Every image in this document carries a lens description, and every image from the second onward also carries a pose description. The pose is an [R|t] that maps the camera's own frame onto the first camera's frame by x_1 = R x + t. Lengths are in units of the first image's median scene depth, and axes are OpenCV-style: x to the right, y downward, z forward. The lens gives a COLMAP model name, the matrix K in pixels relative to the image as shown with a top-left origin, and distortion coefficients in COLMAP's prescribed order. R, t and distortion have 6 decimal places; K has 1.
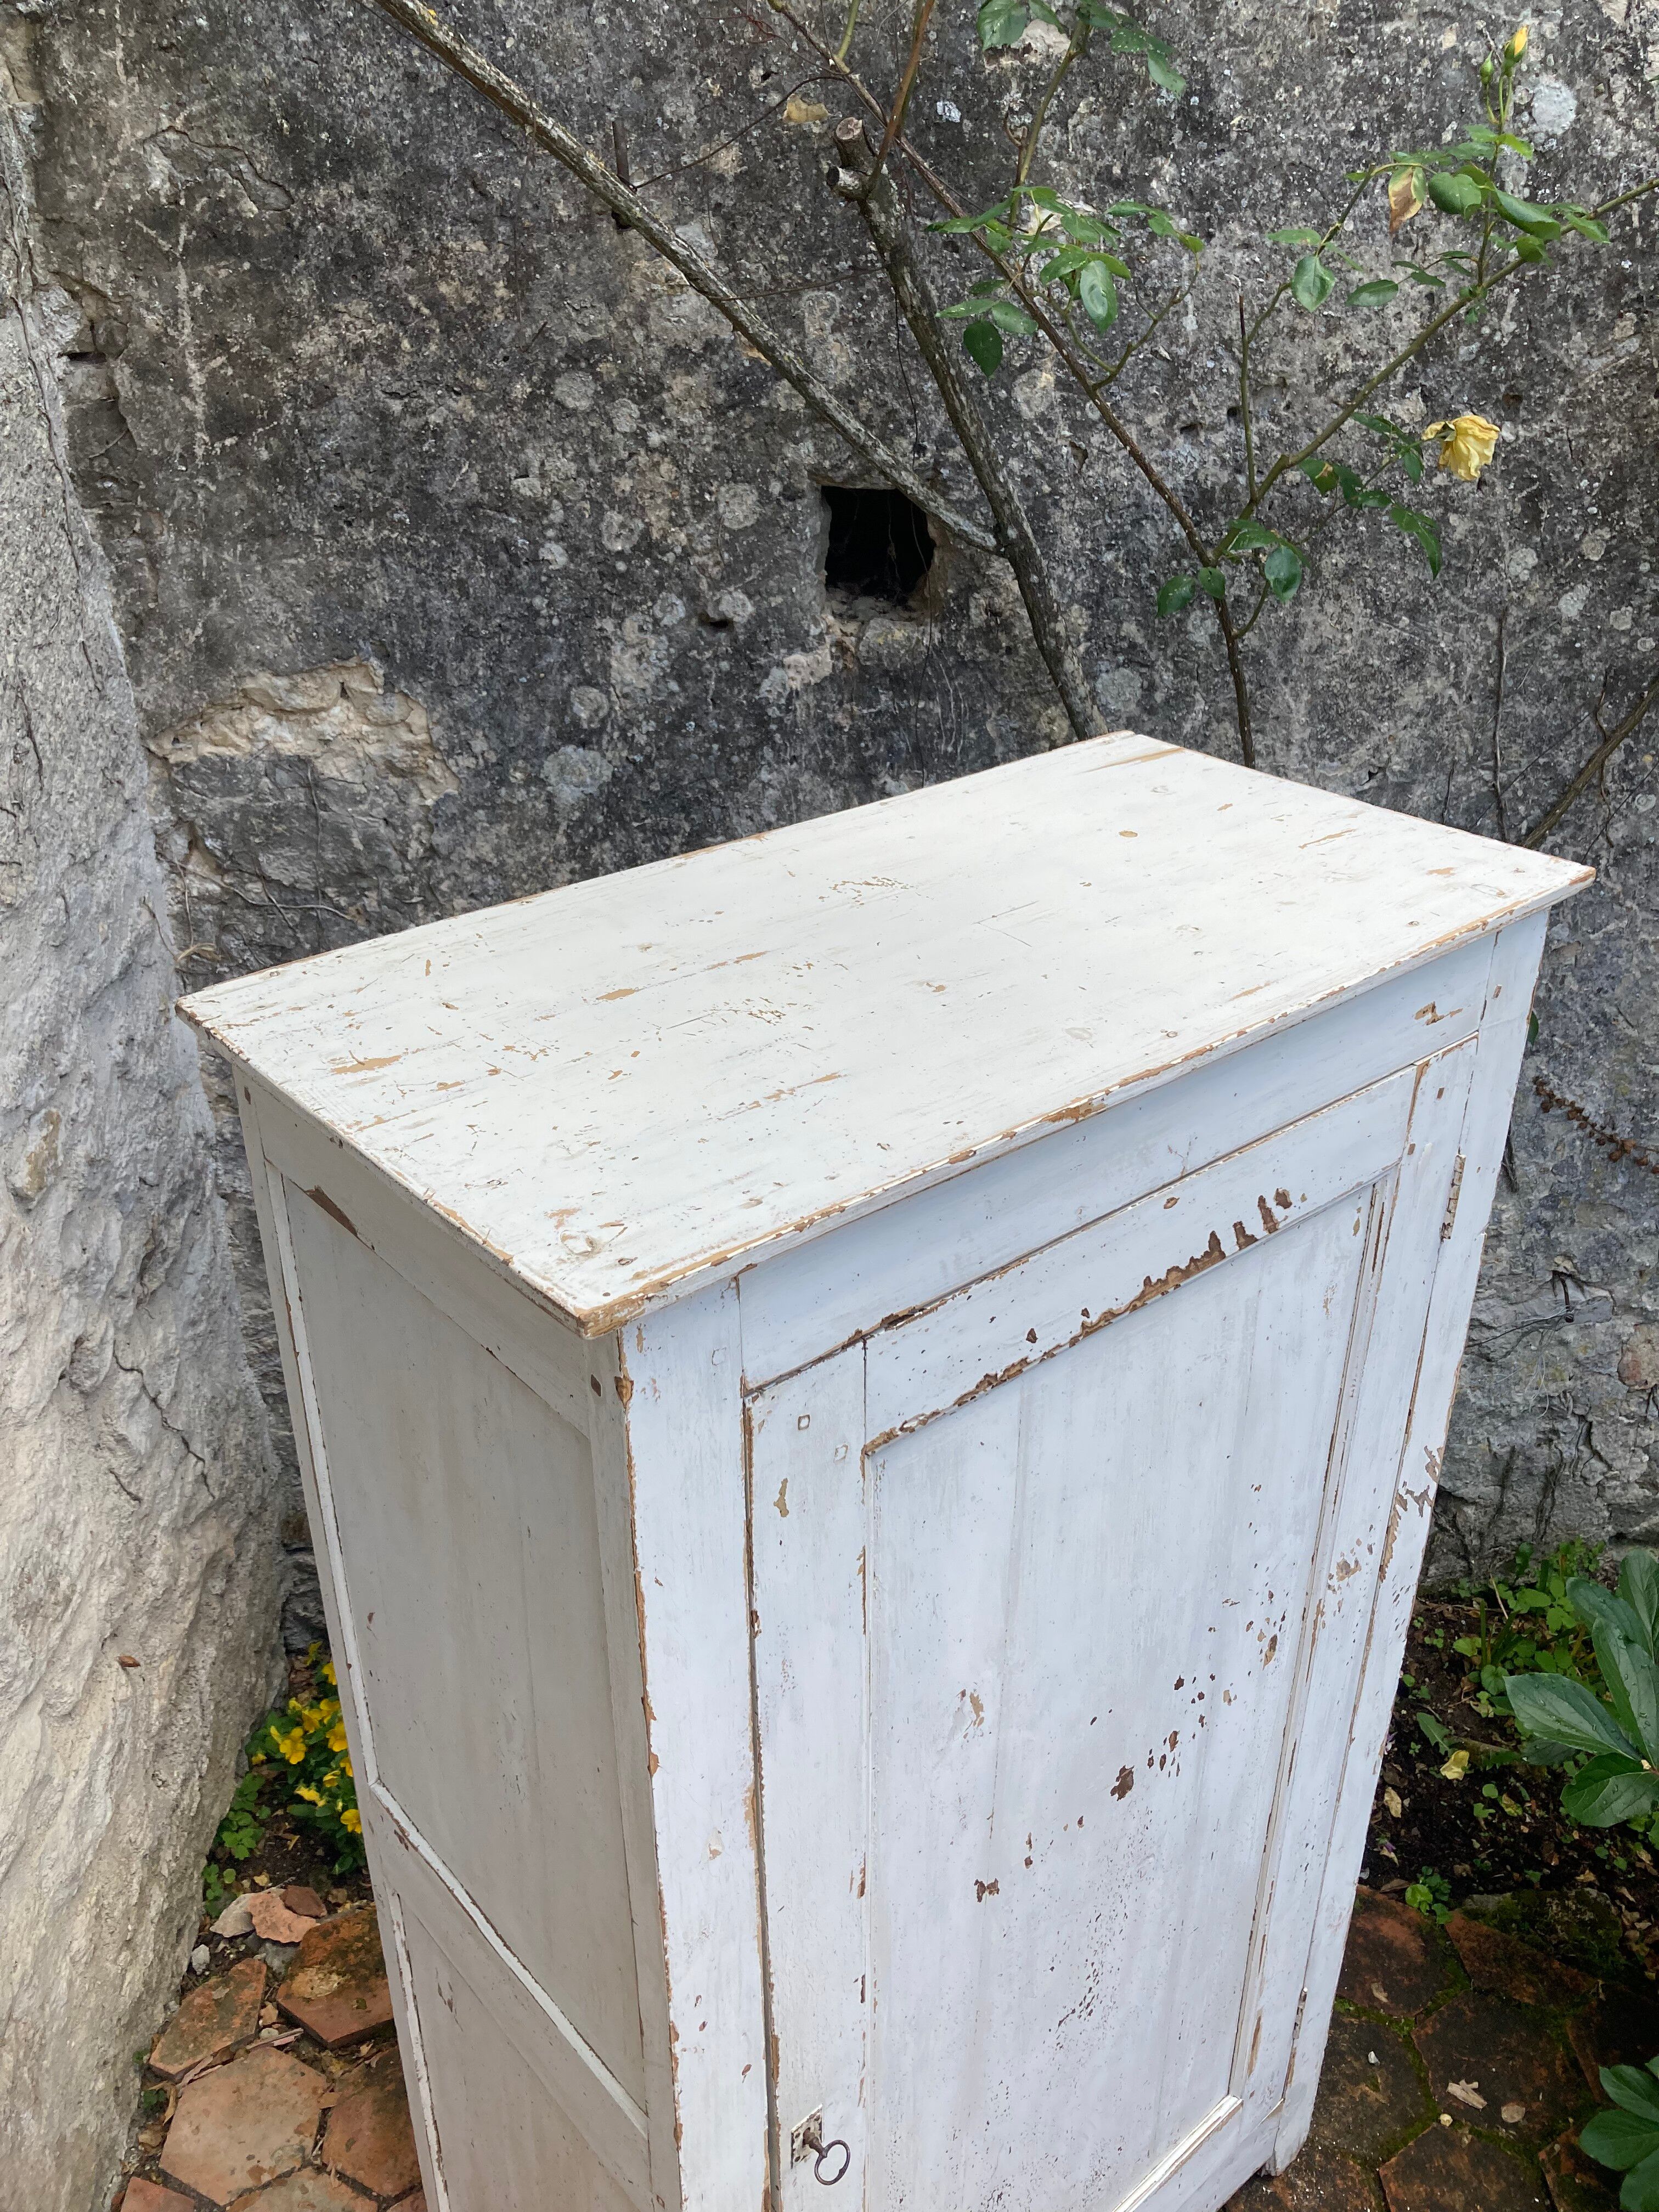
lens RADIAL K [[1819.9, 0, 851.4], [0, 1819.9, 1091.8], [0, 0, 1]] dist [0.003287, 0.028459]
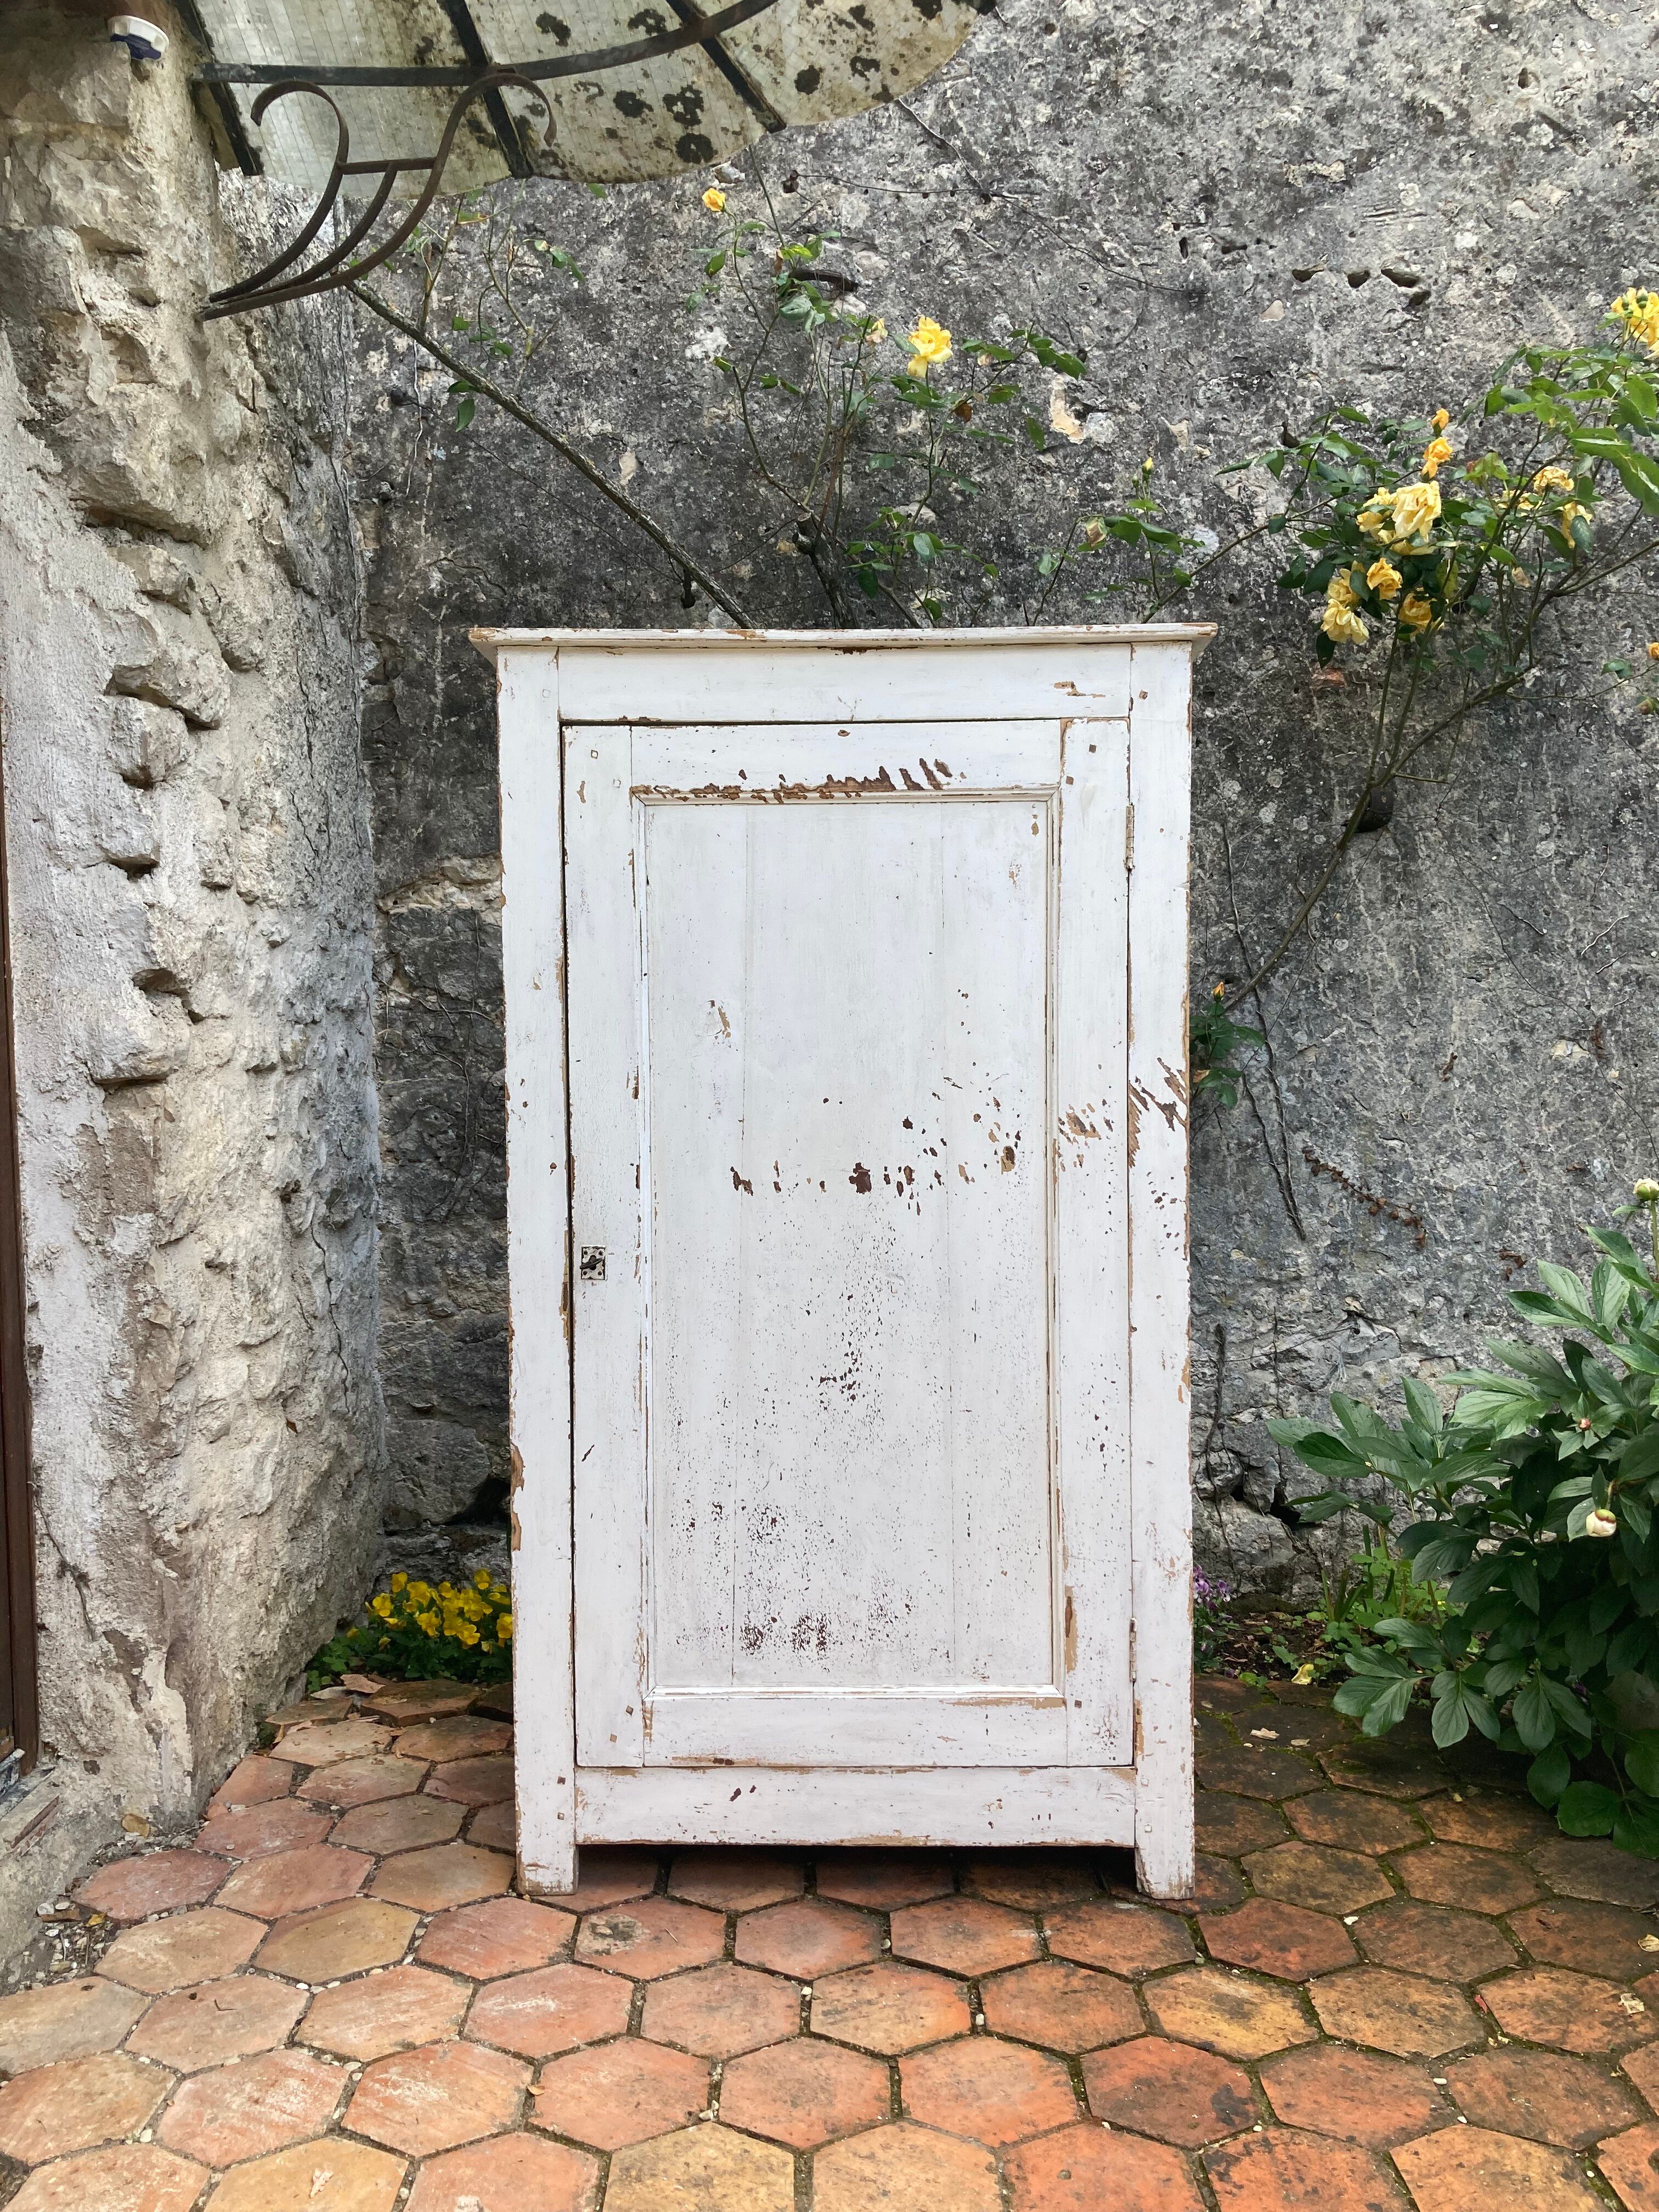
lens RADIAL K [[1825.0, 0, 833.4], [0, 1825.0, 1110.5], [0, 0, 1]] dist [0.000359, 0.022380]
pose [[0.998766, -0.008204, -0.048982, 0.097557], [-0.013448, 0.904743, -0.425745, 0.699897], [0.047809, 0.425878, 0.903517, -0.378655]]
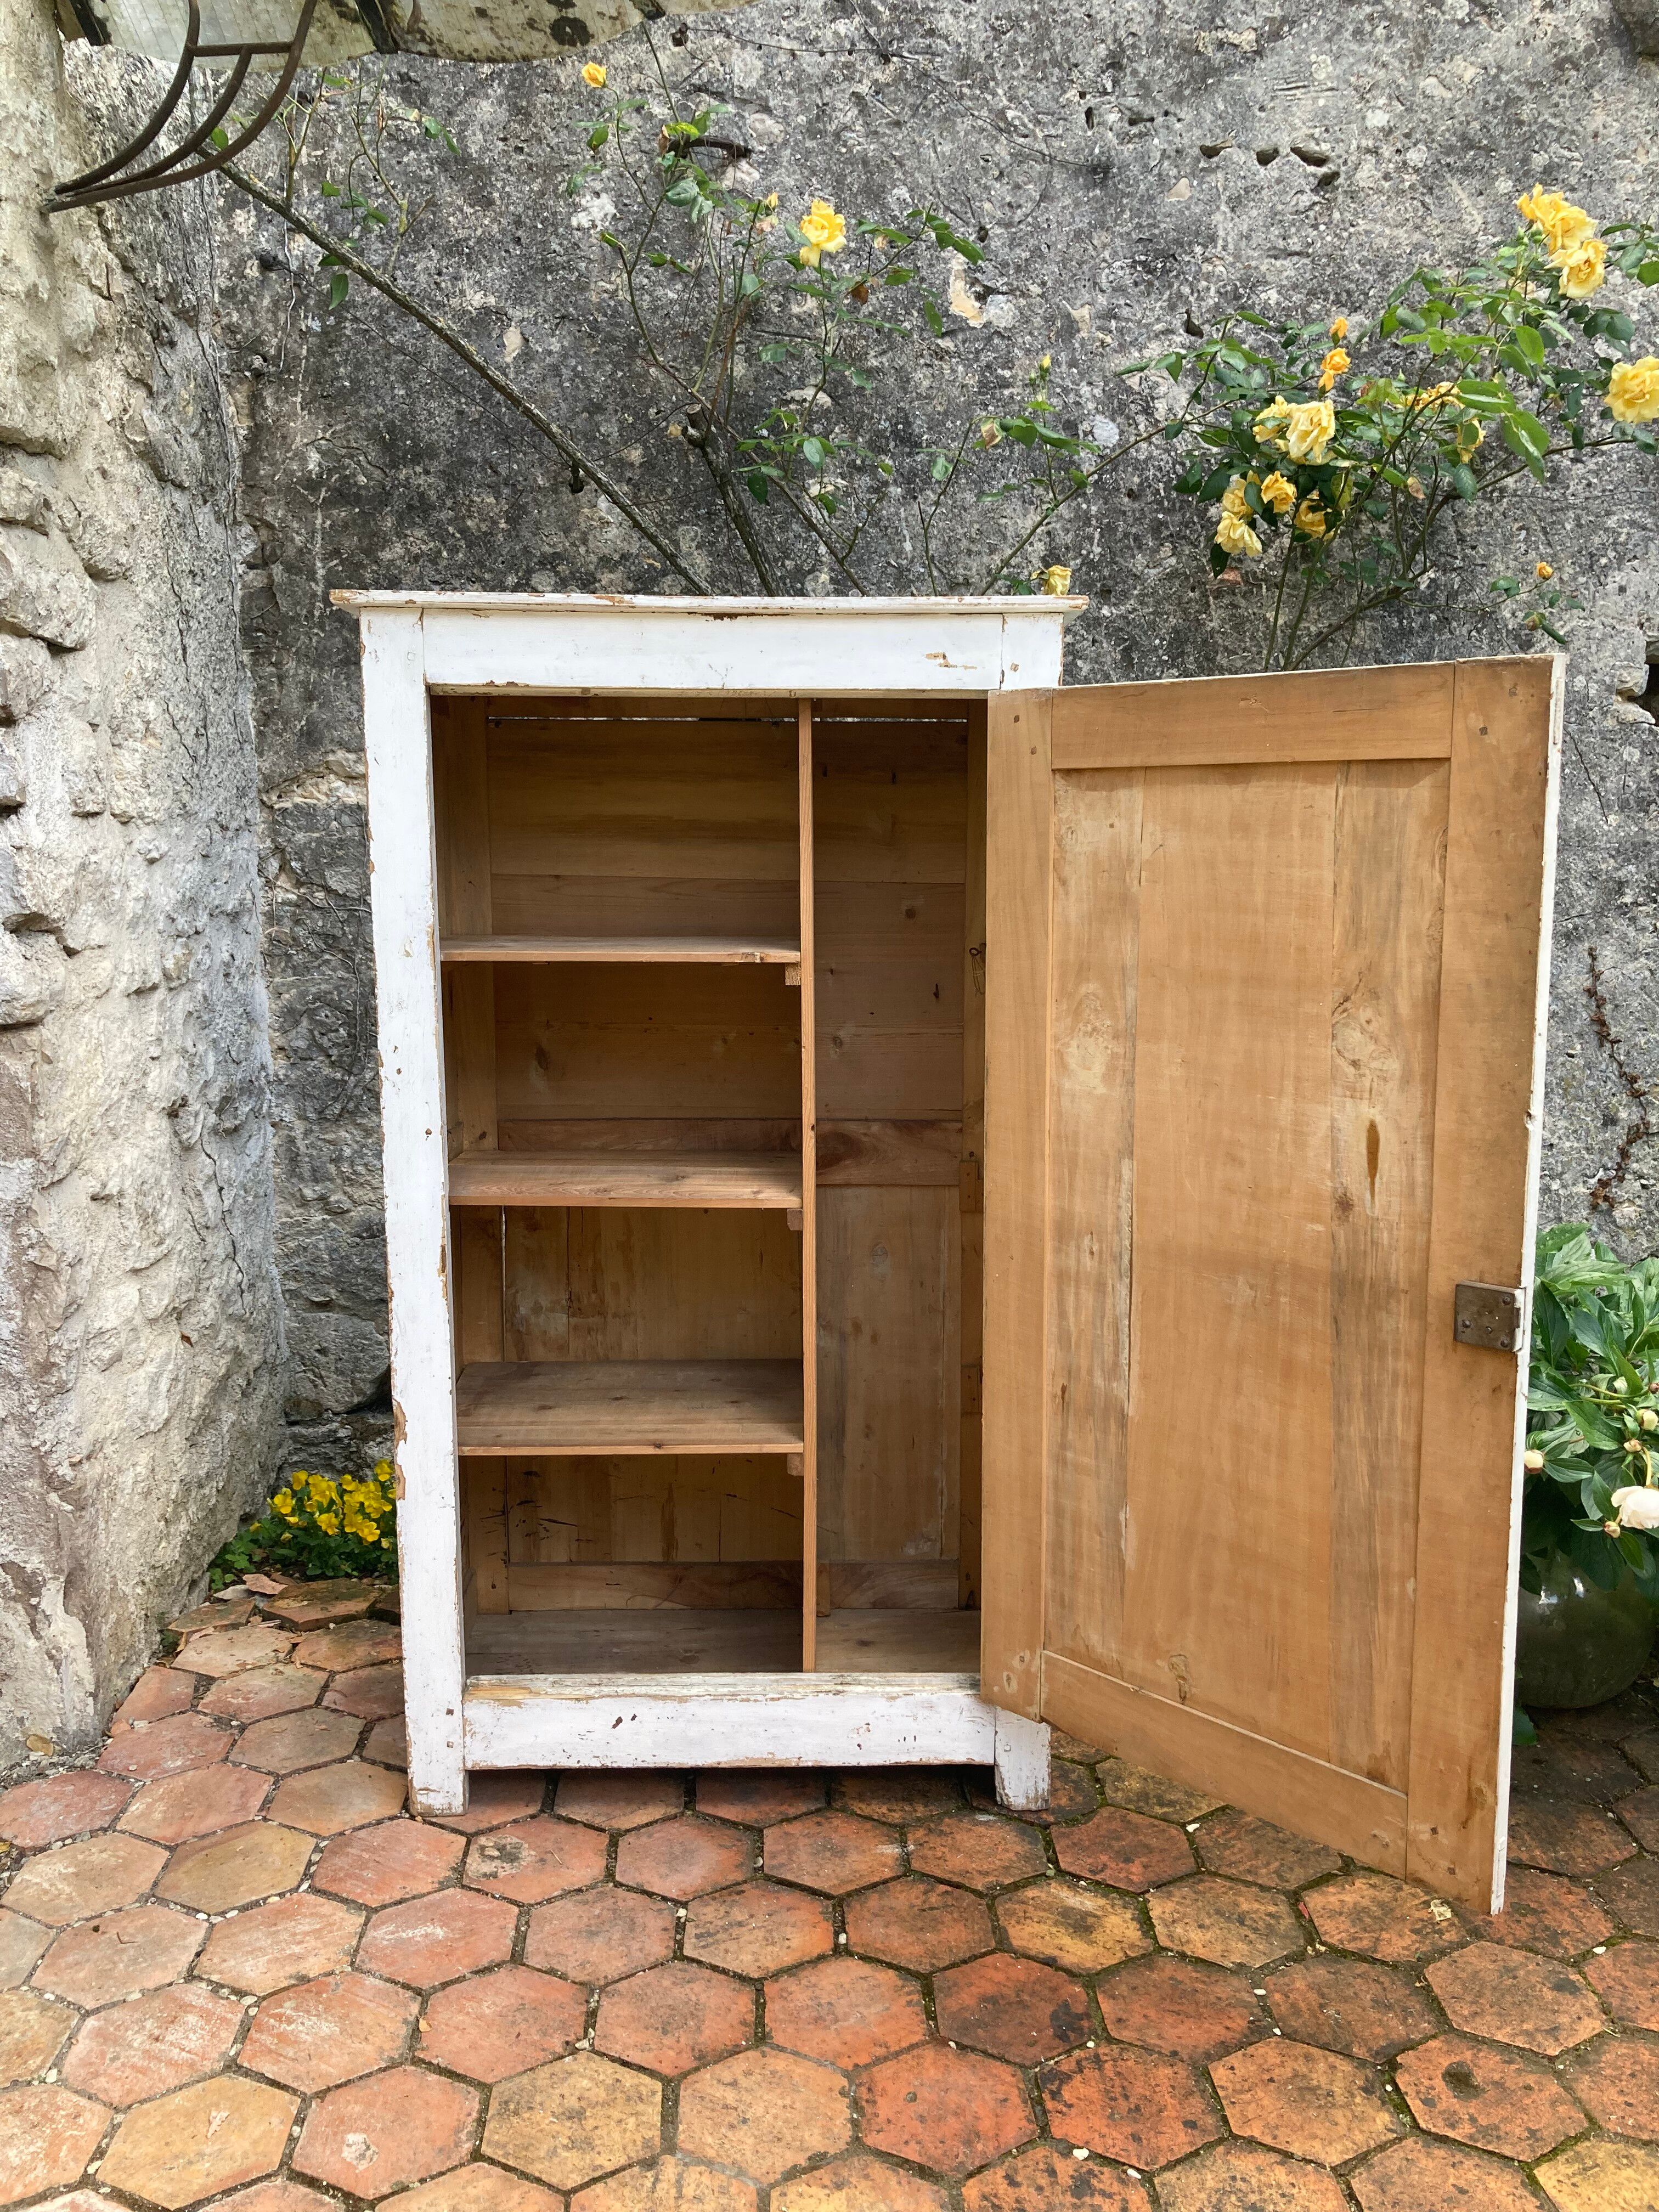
lens RADIAL K [[1831.7, 0, 839.3], [0, 1831.7, 1099.3], [0, 0, 1]] dist [-0.023701, 0.081601]
pose [[0.999992, -0.002309, -0.003289, 0.125243], [0.001100, 0.944457, -0.328632, 0.617274], [0.003865, 0.328626, 0.944452, -0.433128]]
